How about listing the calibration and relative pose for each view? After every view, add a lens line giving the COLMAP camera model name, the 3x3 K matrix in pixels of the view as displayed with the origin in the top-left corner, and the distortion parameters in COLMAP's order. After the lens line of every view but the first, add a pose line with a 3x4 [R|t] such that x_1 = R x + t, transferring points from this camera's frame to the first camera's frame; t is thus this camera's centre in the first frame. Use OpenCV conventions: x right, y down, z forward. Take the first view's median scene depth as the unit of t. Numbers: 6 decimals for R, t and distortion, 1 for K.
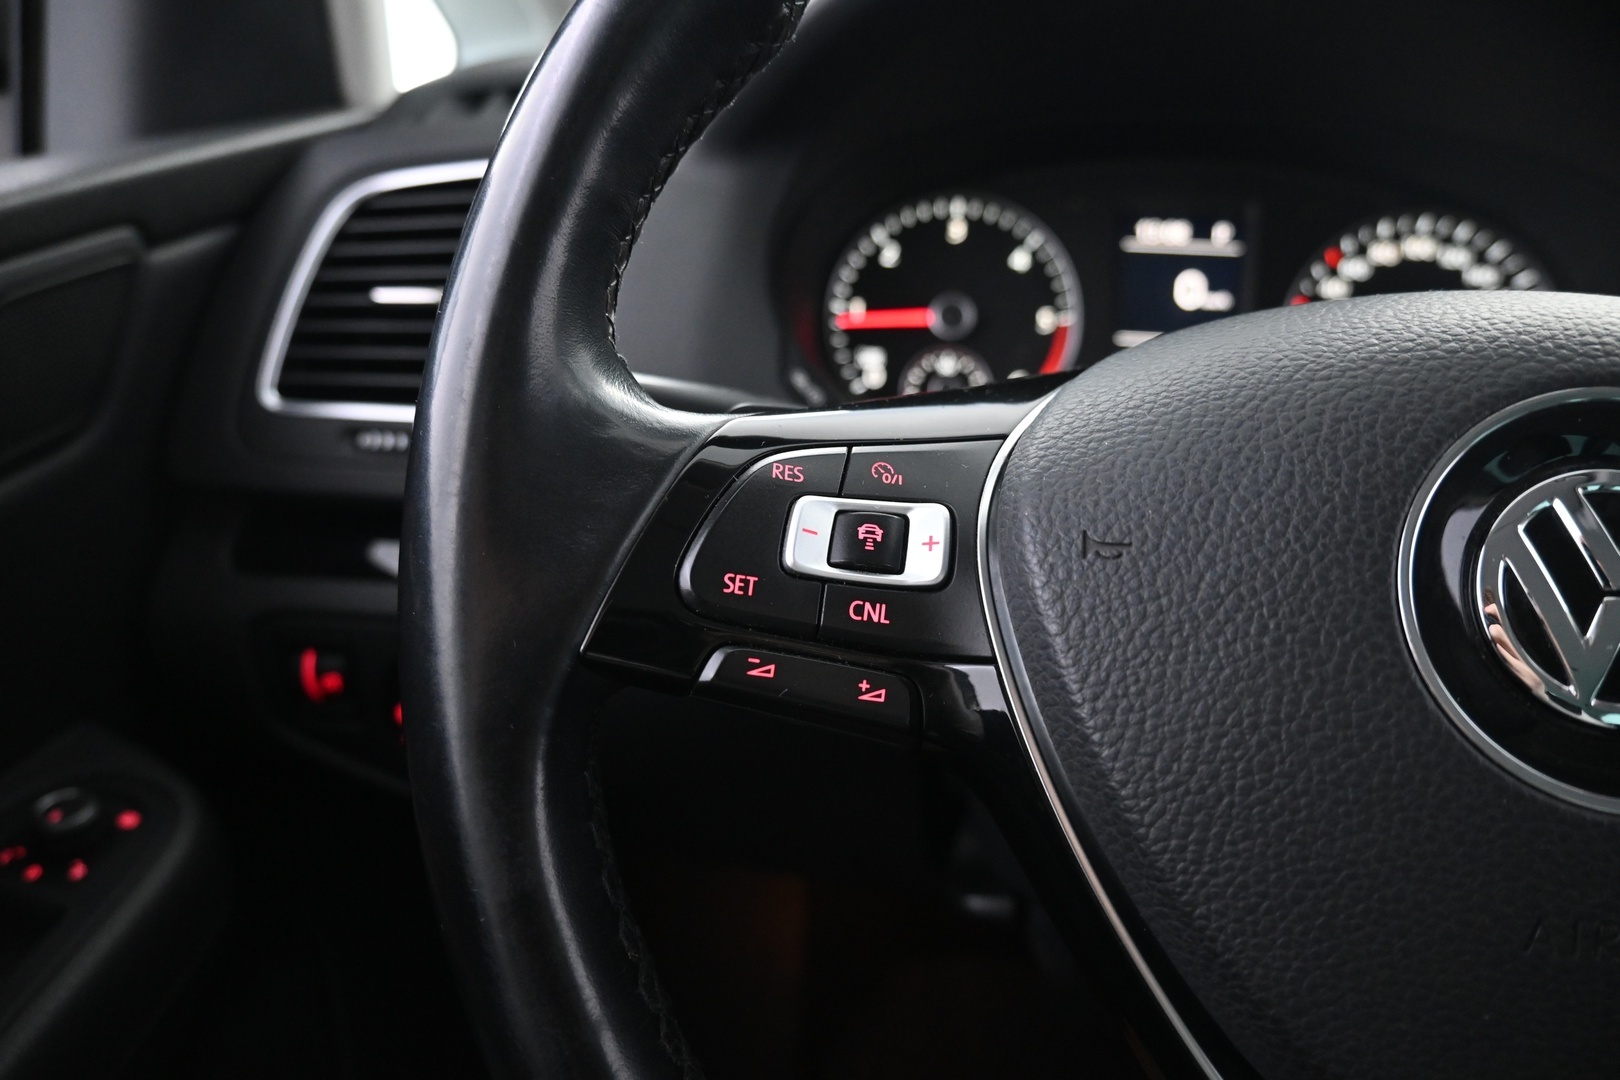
lens RADIAL K [[1098.2, 0, 810.0], [0, 1098.2, 540.0], [0, 0, 1]] dist [0.000730, -0.000157]
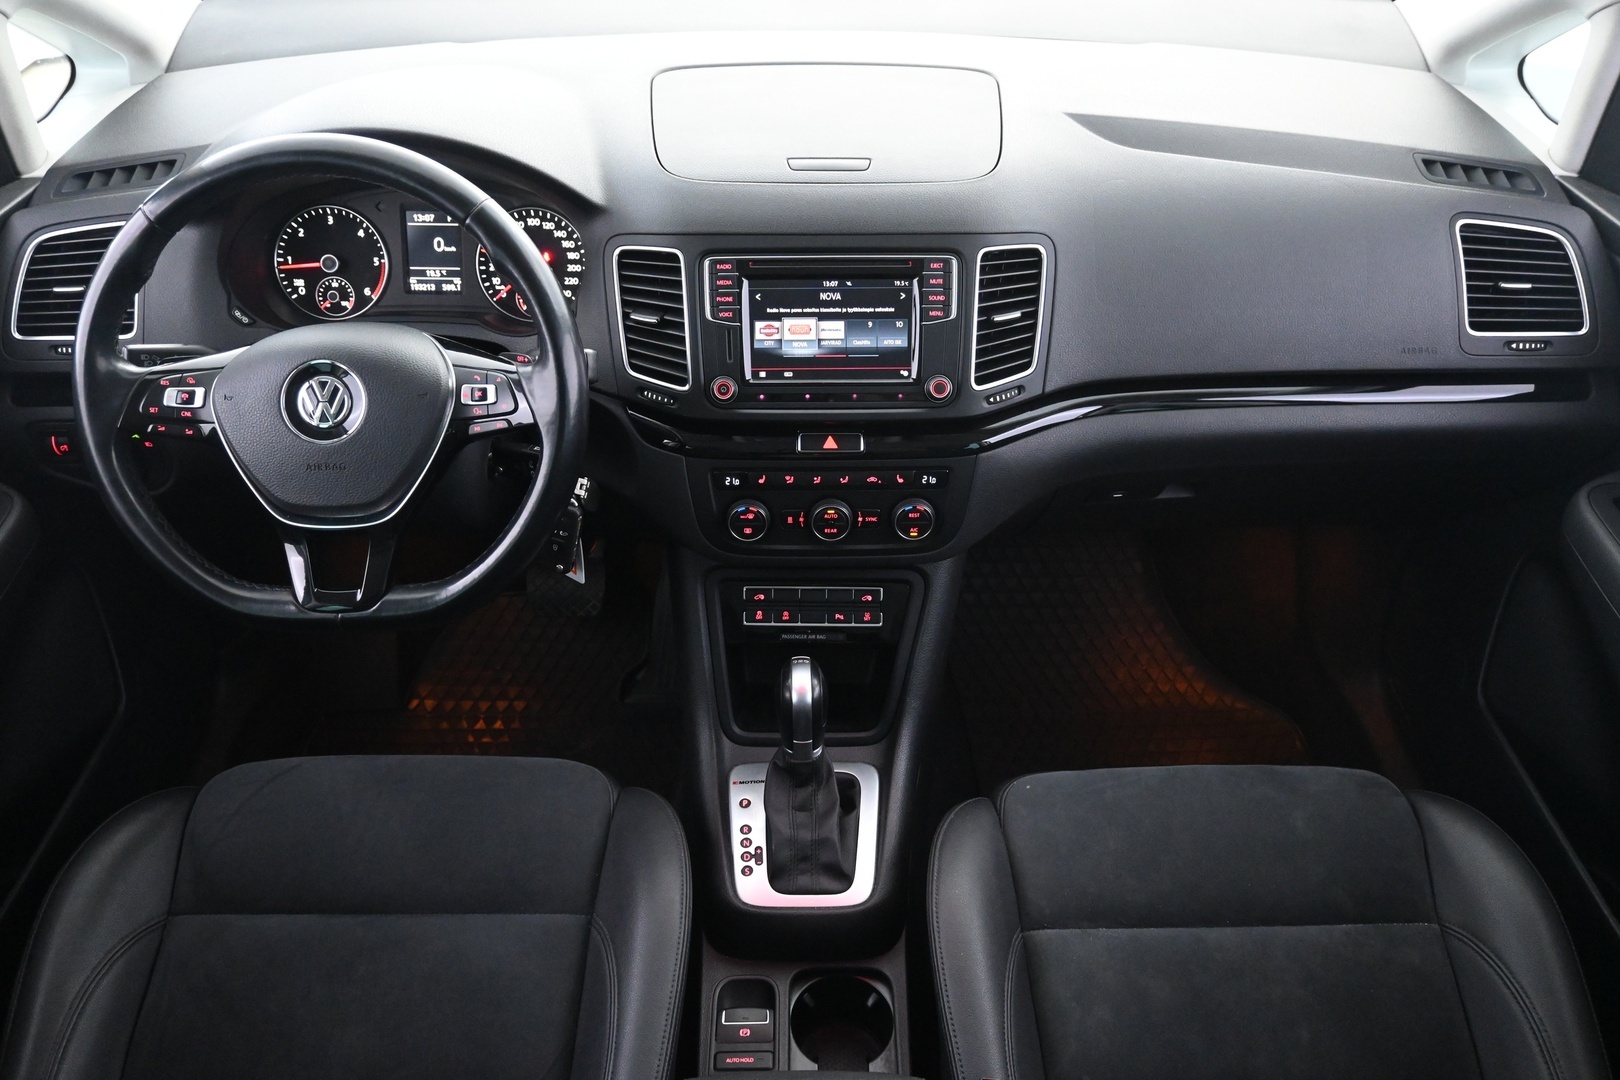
lens RADIAL K [[1220.6, 0, 810.0], [0, 1220.6, 540.0], [0, 0, 1]] dist [-0.000015, -0.000776]
pose [[0.987675, -0.093119, 0.125806, 0.747515], [0.063842, 0.973547, 0.219388, -0.143078], [-0.142907, -0.208652, 0.967493, -1.690549]]
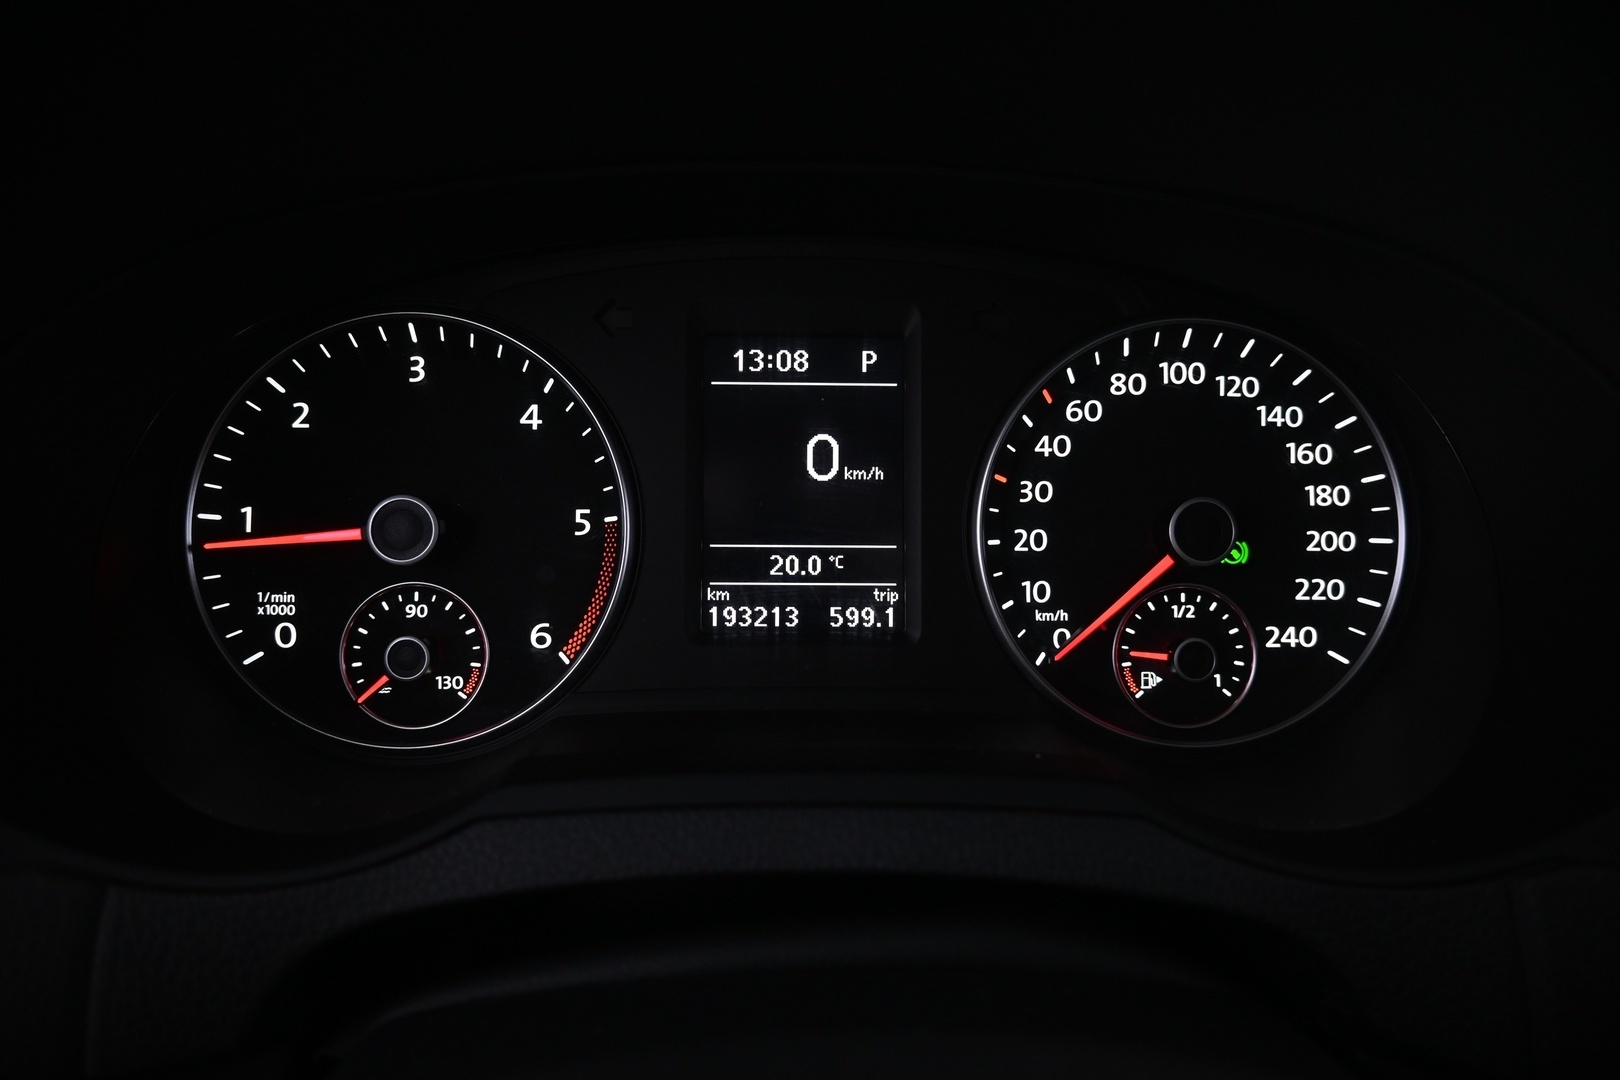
lens RADIAL K [[1098.2, 0, 810.0], [0, 1098.2, 540.0], [0, 0, 1]] dist [0.000730, -0.000157]
pose [[0.985738, -0.070508, 0.152804, 0.253823], [0.070088, 0.997508, 0.008137, -0.194795], [-0.152997, 0.002689, 0.988223, 0.434423]]
